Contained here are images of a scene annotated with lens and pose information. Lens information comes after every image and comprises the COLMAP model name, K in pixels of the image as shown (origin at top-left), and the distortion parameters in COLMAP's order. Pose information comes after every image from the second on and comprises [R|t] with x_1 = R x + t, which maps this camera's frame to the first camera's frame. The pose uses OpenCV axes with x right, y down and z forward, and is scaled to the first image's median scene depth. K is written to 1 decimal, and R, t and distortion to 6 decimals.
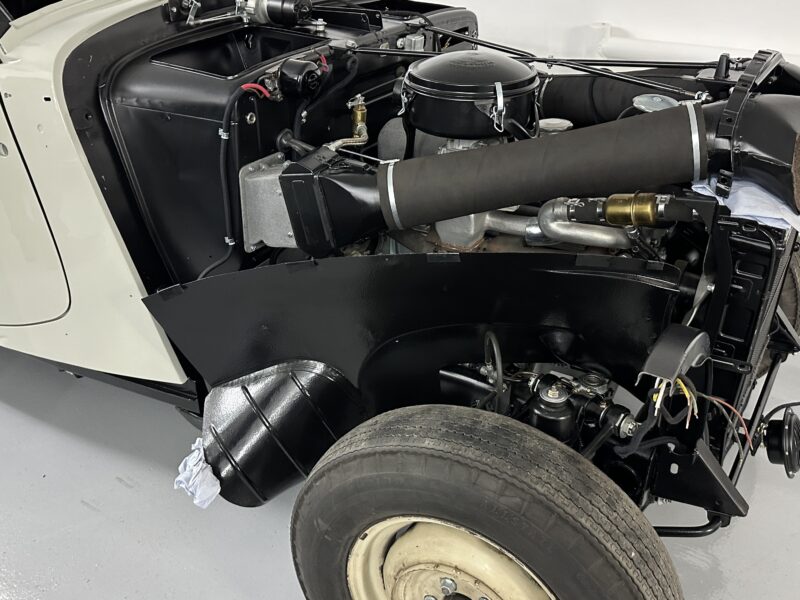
lens RADIAL K [[726.9, 0, 390.1], [0, 726.9, 300.0], [0, 0, 1]] dist [0.172535, -0.356890]
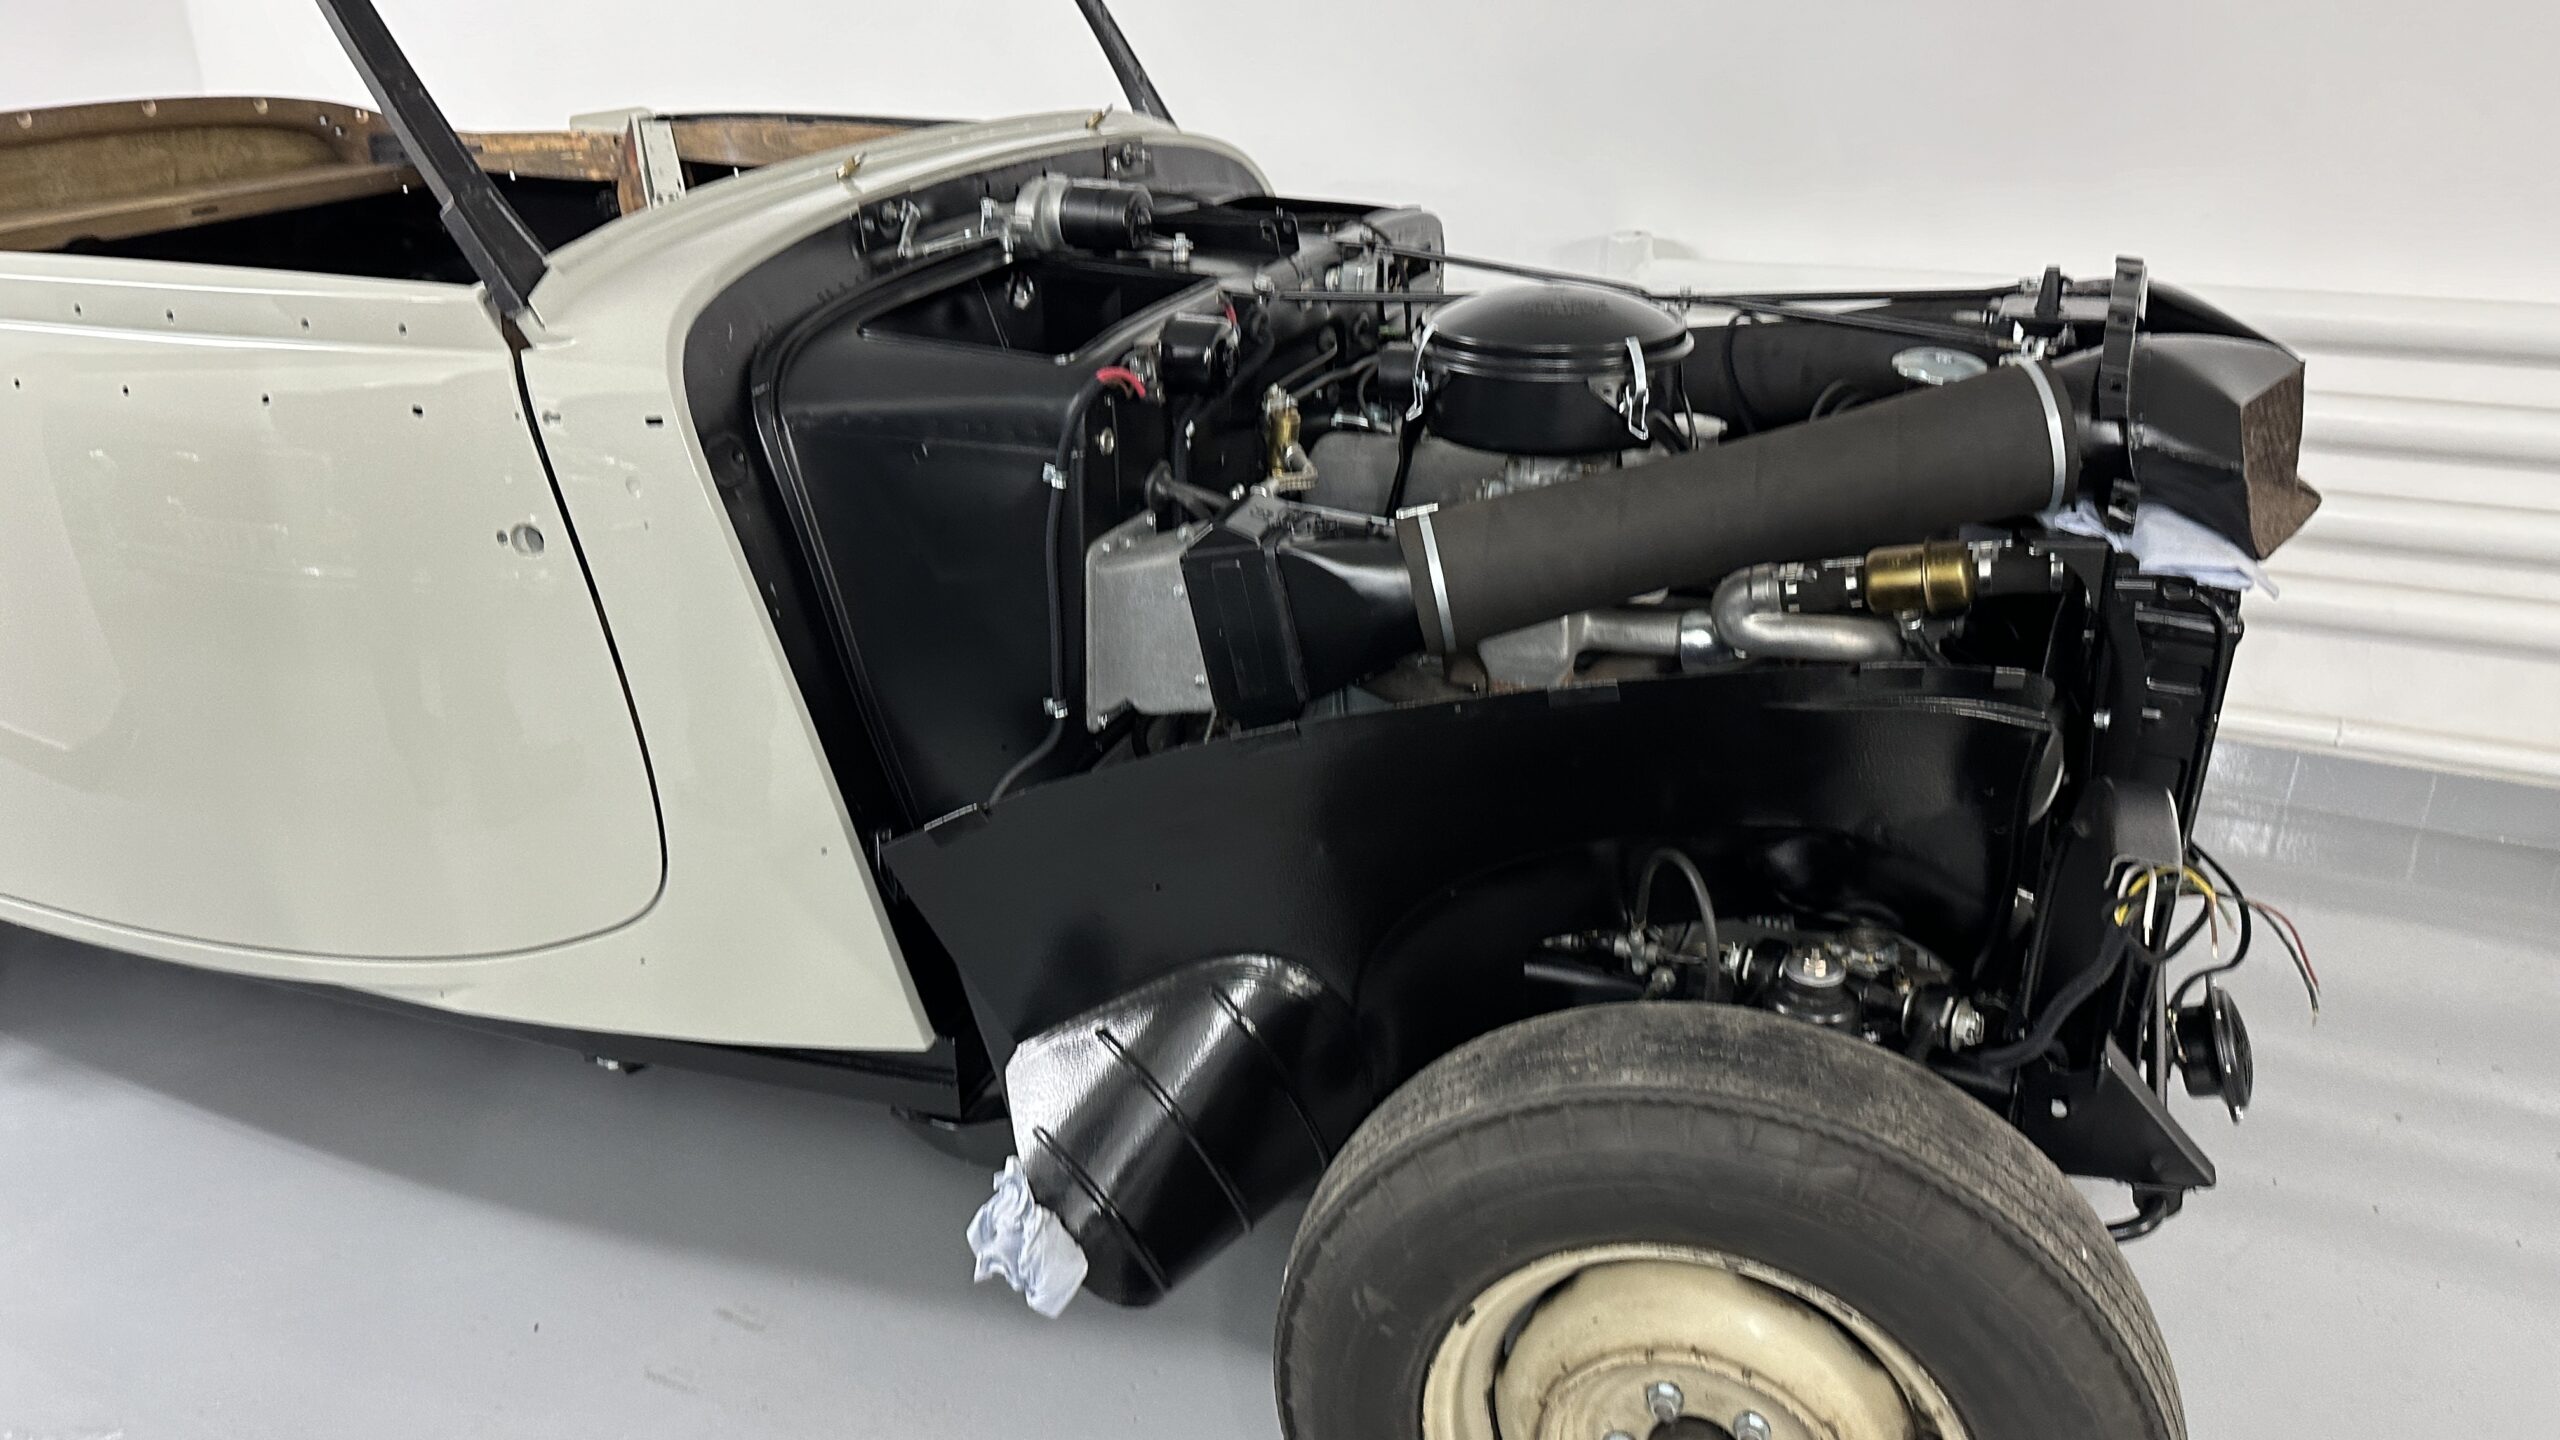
lens RADIAL K [[1745.7, 0, 1250.5], [0, 1745.7, 716.3], [0, 0, 1]] dist [0.186118, -0.409971]
pose [[0.988159, -0.071211, 0.135908, -0.261205], [0.085038, 0.991468, -0.098795, 0.044968], [-0.127713, 0.109182, 0.985783, -0.094596]]
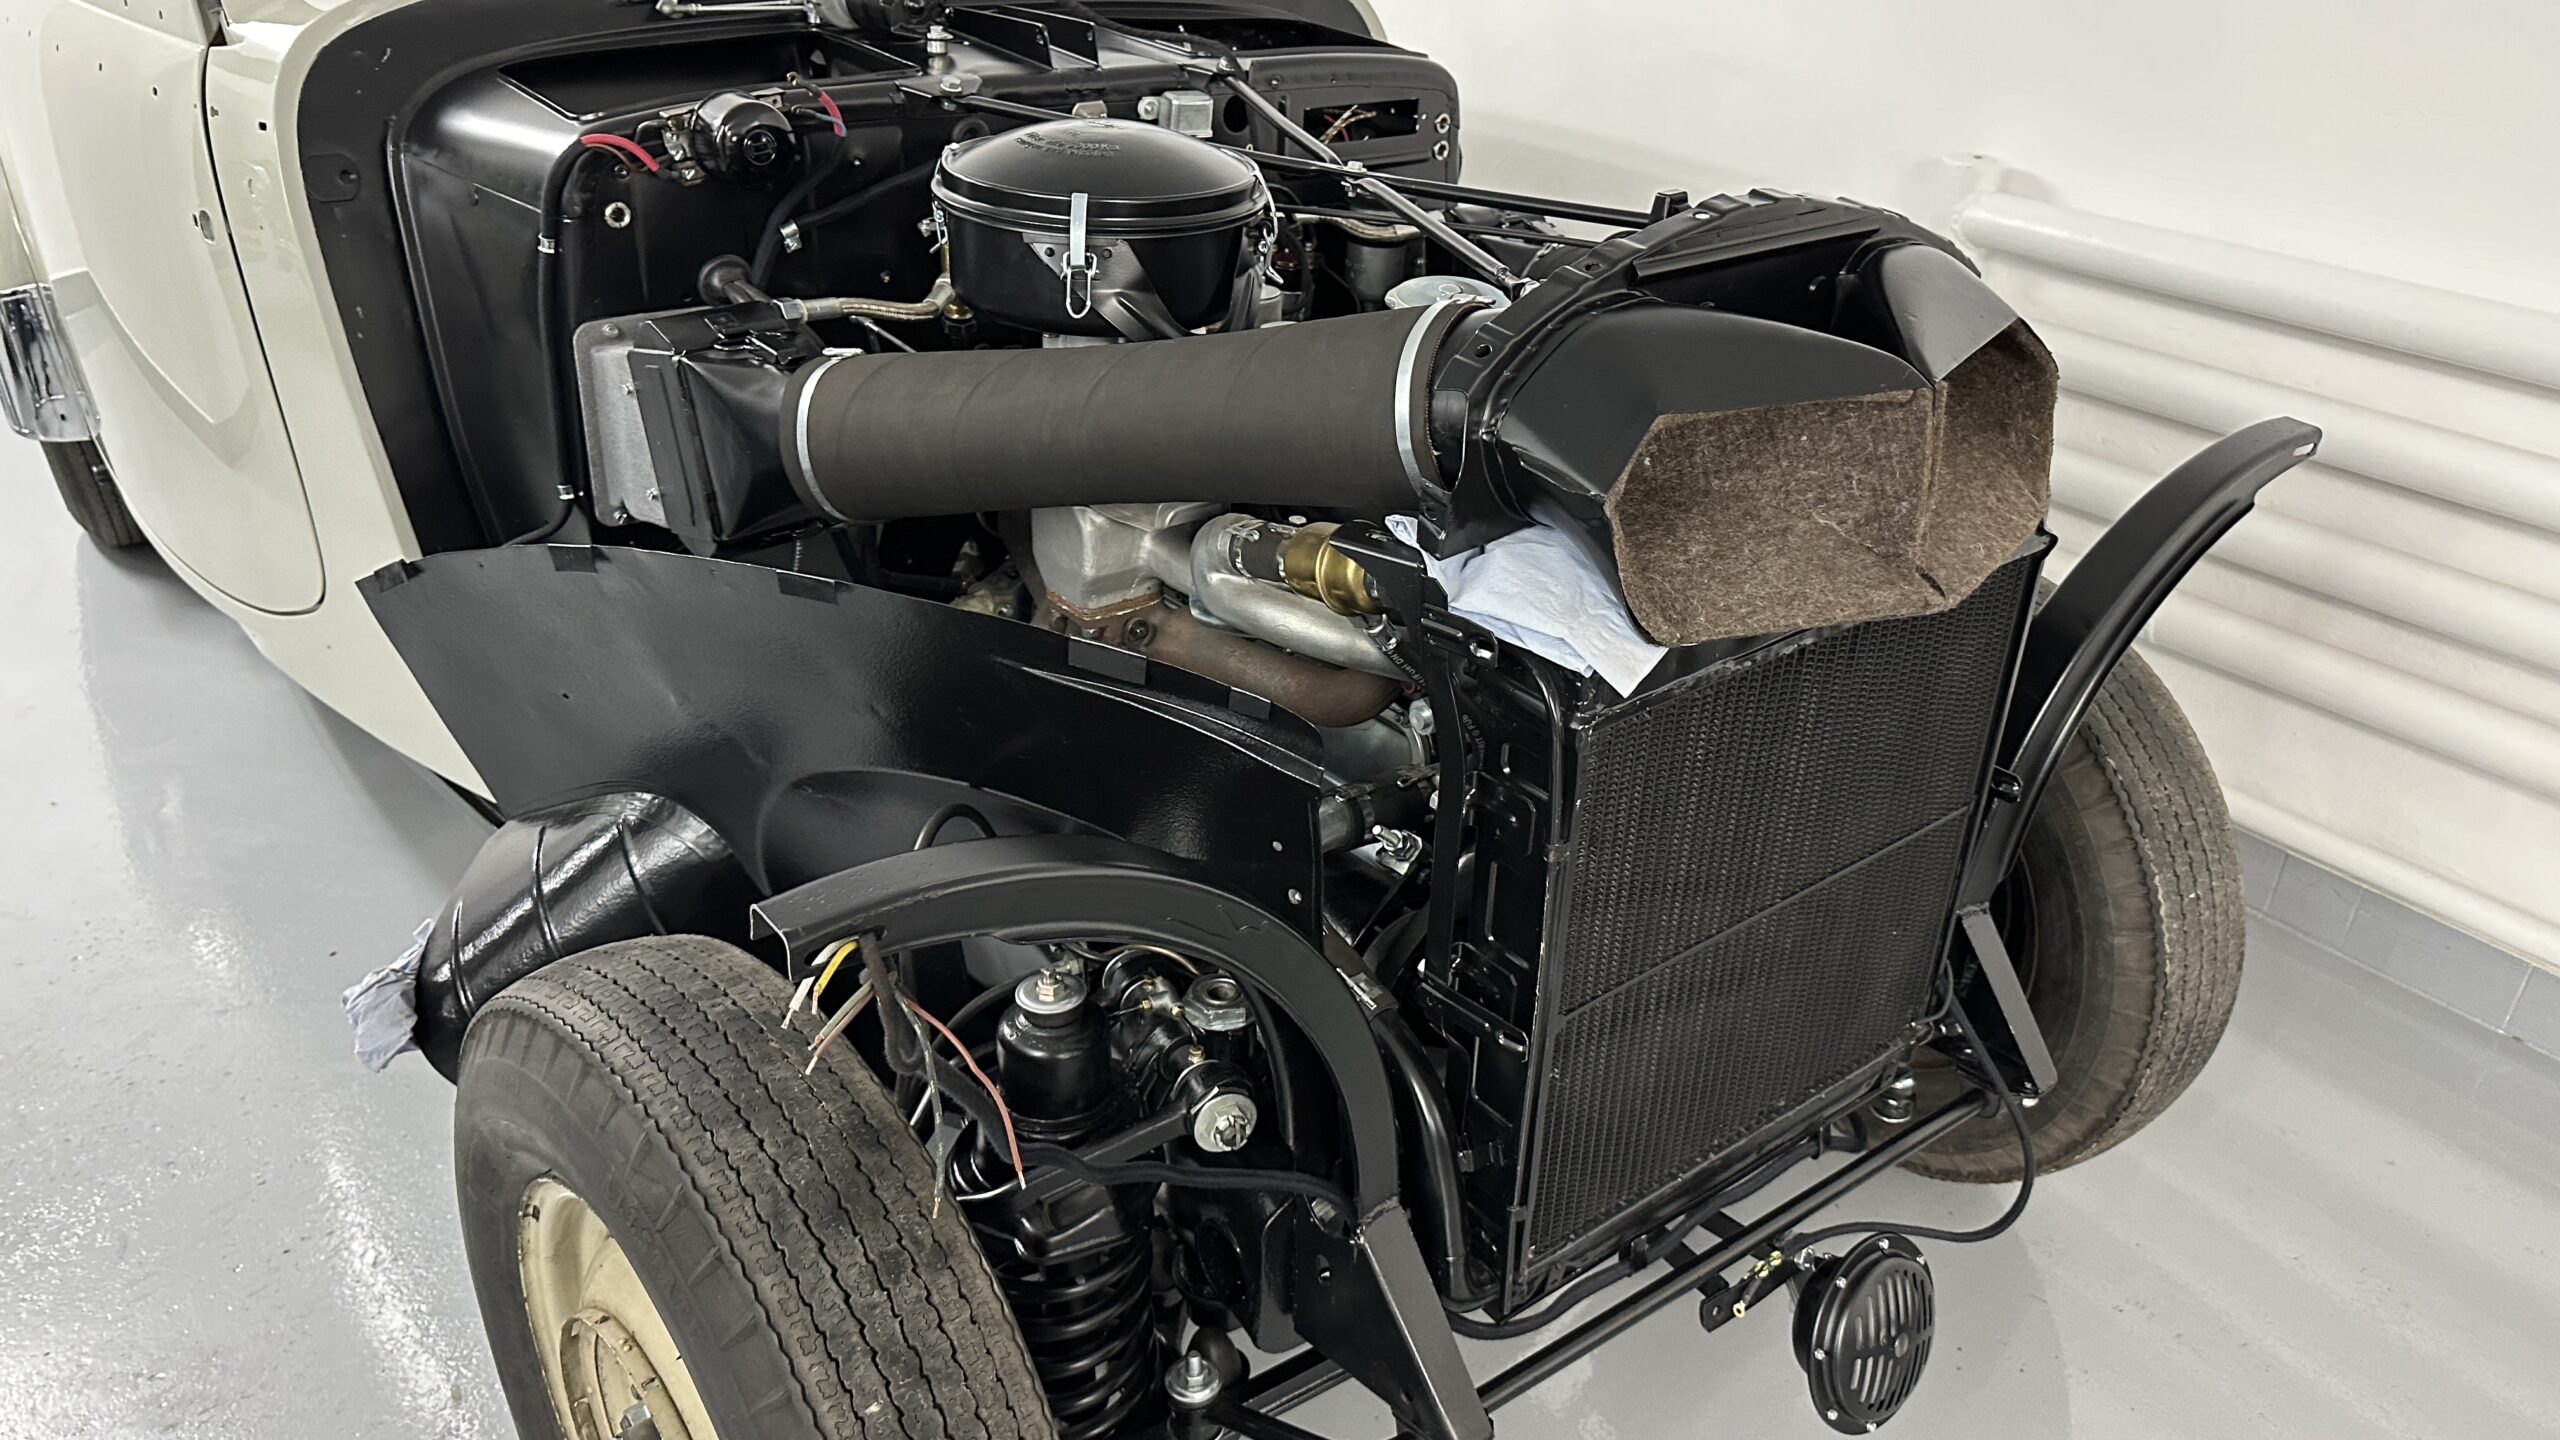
lens RADIAL K [[1733.4, 0, 1270.4], [0, 1733.4, 749.6], [0, 0, 1]] dist [0.080478, -0.109366]
pose [[0.937338, 0.203945, -0.282497, 0.525673], [-0.209429, 0.977762, 0.010987, -0.030888], [0.278455, 0.048864, 0.959205, 0.130398]]
